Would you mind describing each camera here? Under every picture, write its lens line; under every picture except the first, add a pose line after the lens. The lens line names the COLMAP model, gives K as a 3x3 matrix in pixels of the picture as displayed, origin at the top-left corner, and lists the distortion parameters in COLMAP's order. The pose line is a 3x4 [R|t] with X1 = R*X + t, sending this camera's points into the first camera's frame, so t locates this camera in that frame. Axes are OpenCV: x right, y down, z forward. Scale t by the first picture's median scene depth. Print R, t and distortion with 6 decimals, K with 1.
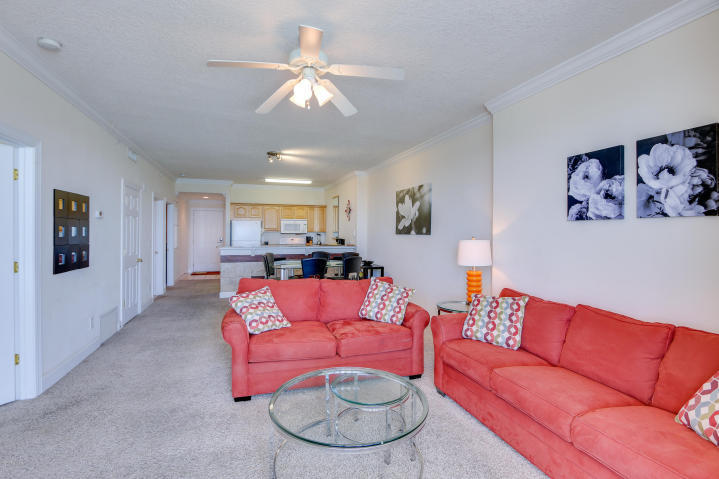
lens RADIAL K [[344.5, 0, 350.9], [0, 344.5, 232.9], [0, 0, 1]] dist [-0.015697, -0.000136]
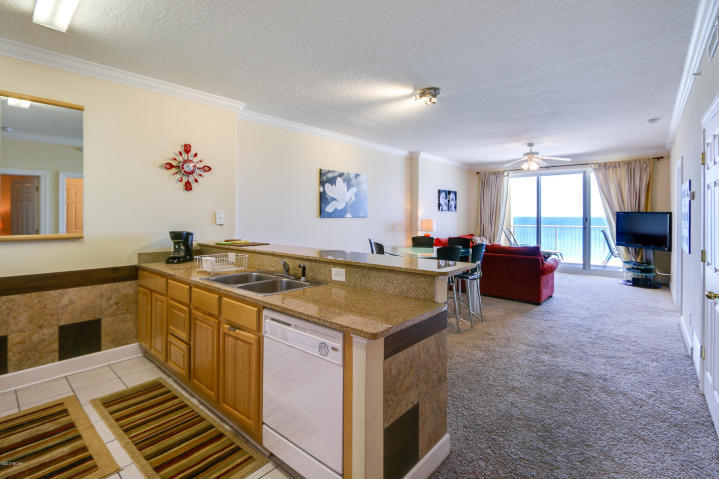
lens RADIAL K [[339.3, 0, 353.6], [0, 339.3, 215.5], [0, 0, 1]] dist [-0.015481, 0.000070]
pose [[-0.513471, -0.005255, 0.858091, -1.126670], [0.000648, 0.999979, 0.006512, -0.012265], [-0.858107, 0.003899, -0.513457, 2.366233]]
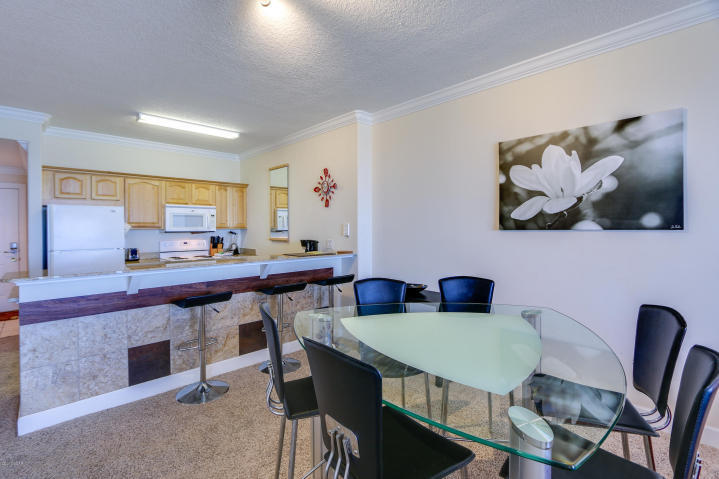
lens RADIAL K [[339.3, 0, 351.8], [0, 339.3, 228.6], [0, 0, 1]] dist [-0.015481, 0.000070]
pose [[0.904868, -0.011990, 0.425523, -0.450890], [0.012387, 0.999922, 0.001835, -0.003263], [-0.425512, 0.003611, 0.904946, 1.132771]]
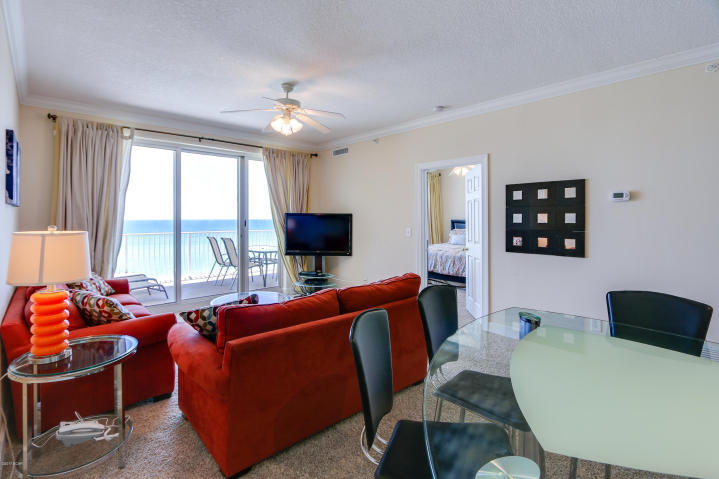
lens RADIAL K [[339.3, 0, 349.2], [0, 339.3, 219.8], [0, 0, 1]] dist [-0.015481, 0.000070]
pose [[-0.909639, -0.000575, -0.415399, 0.155486], [-0.004543, 0.999953, 0.008563, -0.002814], [0.415374, 0.009677, -0.909599, 1.609306]]
